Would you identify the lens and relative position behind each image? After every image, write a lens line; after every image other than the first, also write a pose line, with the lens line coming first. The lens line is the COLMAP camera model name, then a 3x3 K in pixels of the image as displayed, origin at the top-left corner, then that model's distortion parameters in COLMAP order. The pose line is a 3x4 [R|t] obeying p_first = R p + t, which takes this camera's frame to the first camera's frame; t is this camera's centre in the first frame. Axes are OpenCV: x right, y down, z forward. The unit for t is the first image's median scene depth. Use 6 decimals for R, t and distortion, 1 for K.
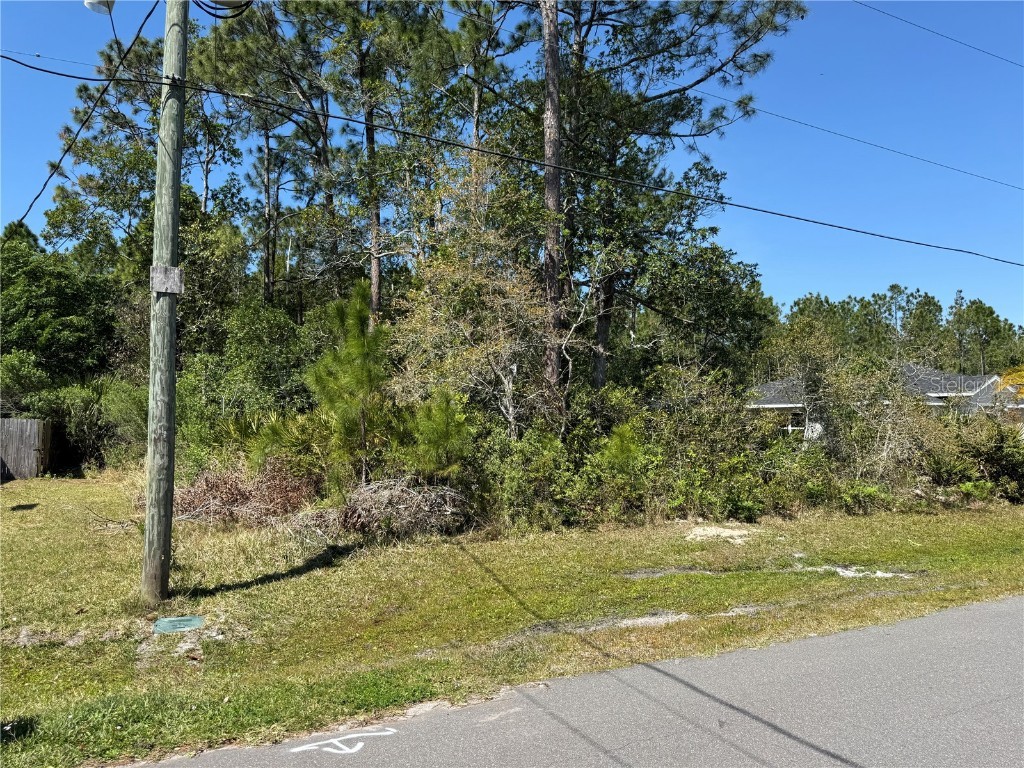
lens RADIAL K [[717.8, 0, 509.8], [0, 717.8, 386.7], [0, 0, 1]] dist [0.070541, -0.093098]
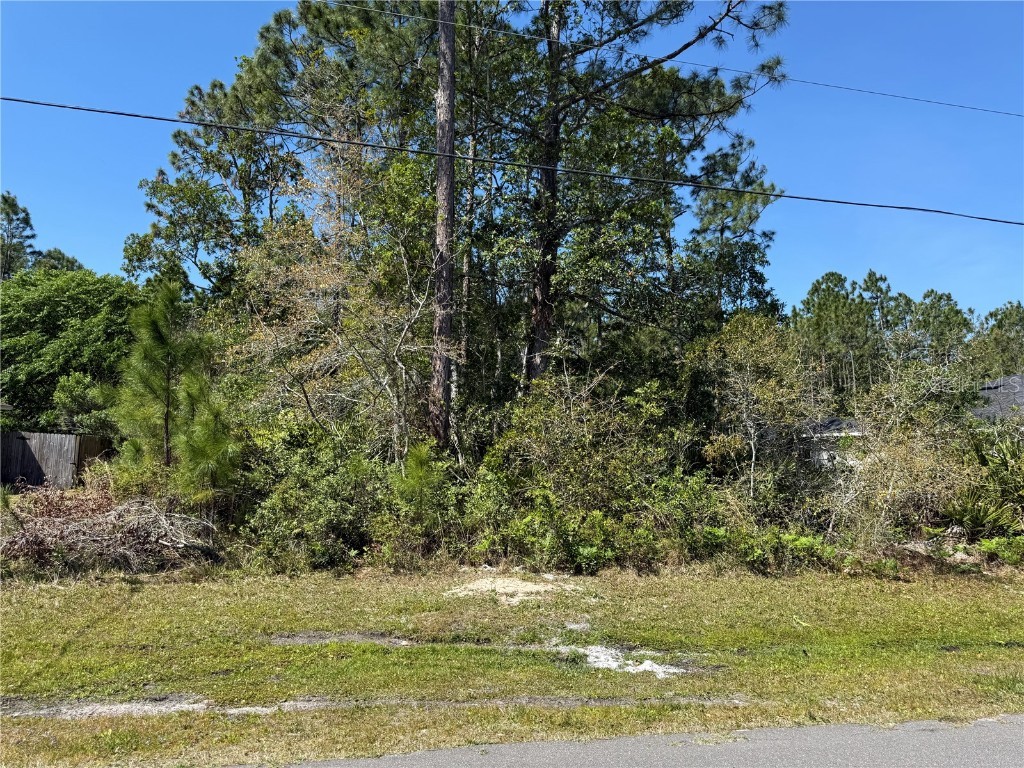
lens RADIAL K [[717.8, 0, 509.8], [0, 717.8, 386.7], [0, 0, 1]] dist [0.070541, -0.093098]
pose [[0.965347, -0.005529, -0.260909, 0.204052], [-0.003911, 0.999357, -0.035647, 0.006168], [0.260939, 0.035432, 0.964705, 0.103722]]
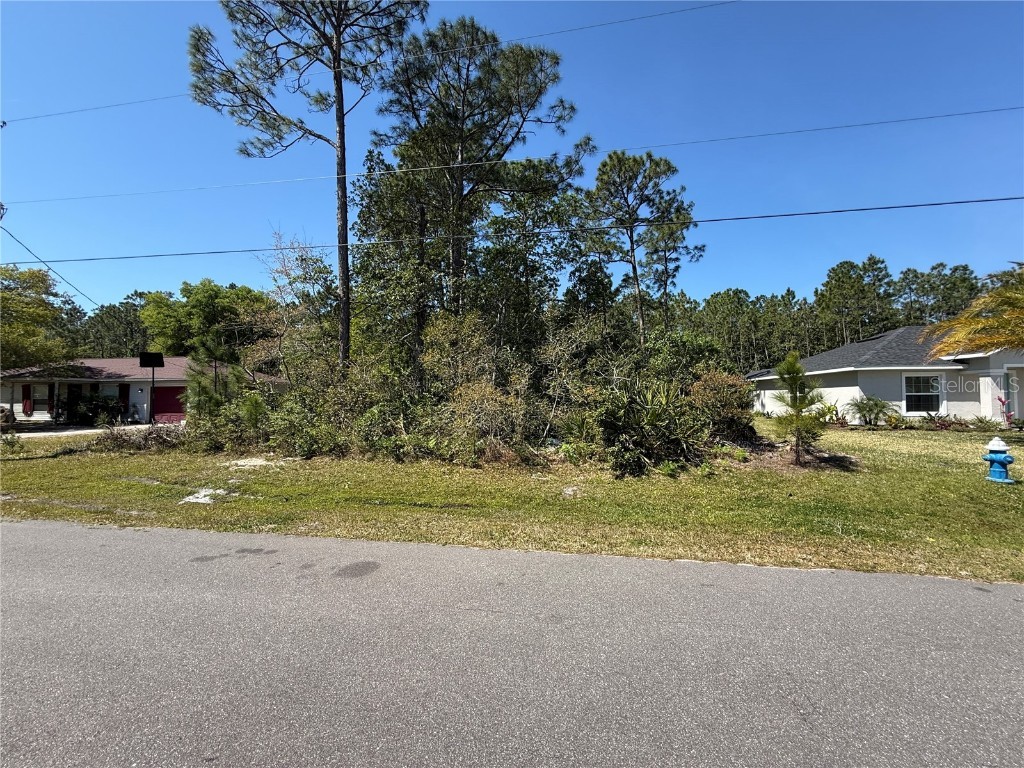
lens RADIAL K [[413.0, 0, 513.5], [0, 413.0, 381.6], [0, 0, 1]] dist [0.003914, 0.000503]
pose [[0.792260, -0.035023, -0.609178, 0.545818], [0.040293, 0.999175, -0.005041, 0.025374], [0.608852, -0.020552, 0.793017, 0.280679]]
